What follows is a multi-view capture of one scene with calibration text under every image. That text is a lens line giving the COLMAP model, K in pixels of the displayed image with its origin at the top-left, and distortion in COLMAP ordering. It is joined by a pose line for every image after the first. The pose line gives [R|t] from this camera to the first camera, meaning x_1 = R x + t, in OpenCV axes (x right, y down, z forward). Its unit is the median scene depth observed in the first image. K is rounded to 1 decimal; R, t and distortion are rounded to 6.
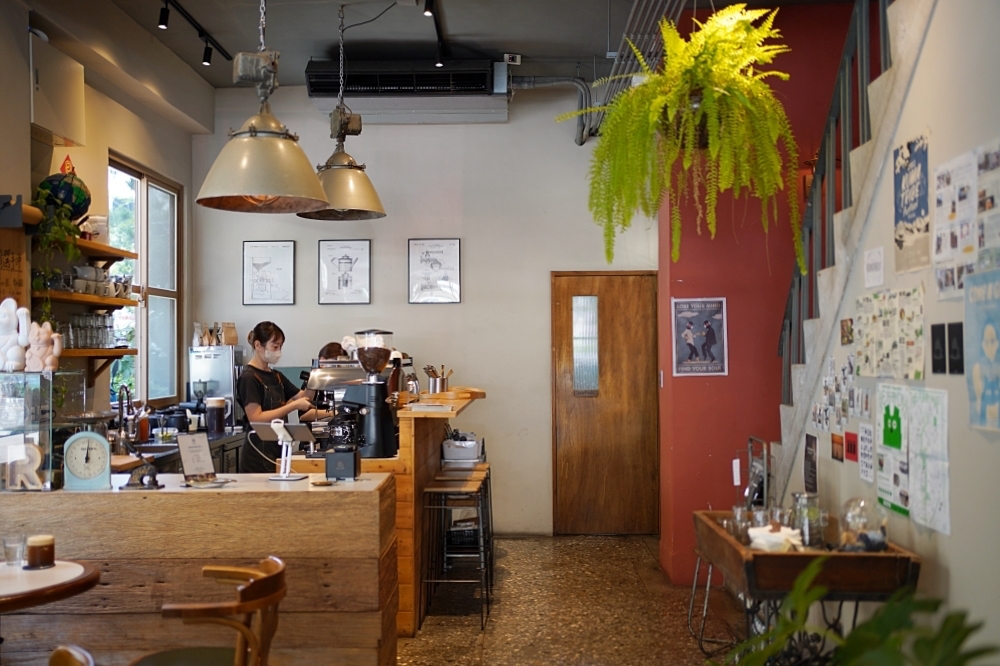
lens RADIAL K [[1019.3, 0, 500.2], [0, 1019.3, 334.0], [0, 0, 1]] dist [0.003368, 0.000000]
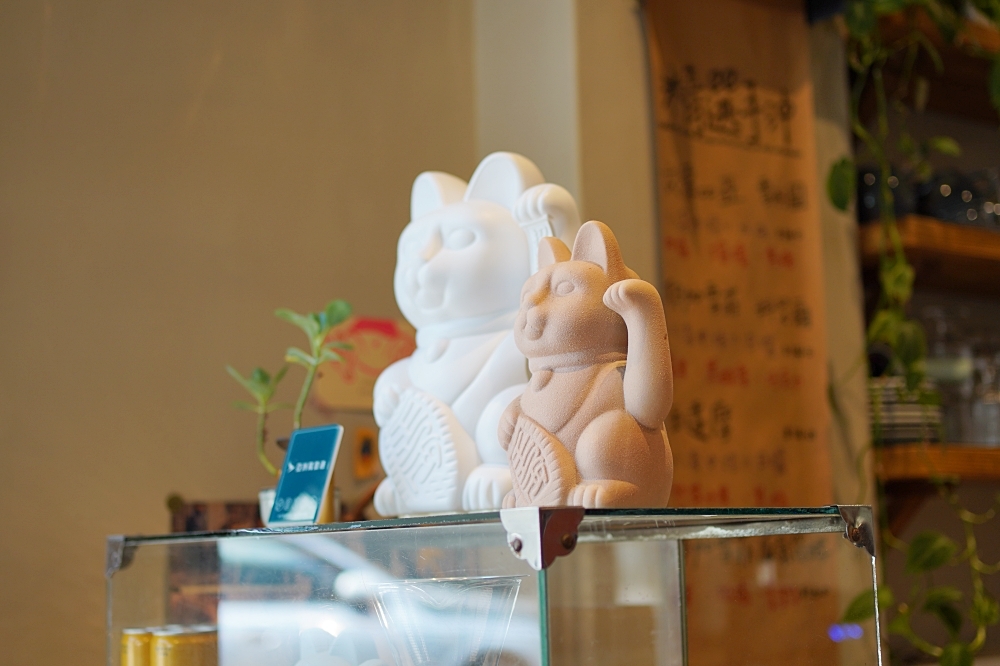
lens RADIAL K [[1551.5, 0, 500.4], [0, 1551.5, 333.3], [0, 0, 1]] dist [-0.026488, 0.000000]
pose [[0.636048, -0.119476, -0.762344, -0.238134], [0.040415, 0.991743, -0.121708, 0.034343], [0.770591, 0.046602, 0.635624, 0.755505]]
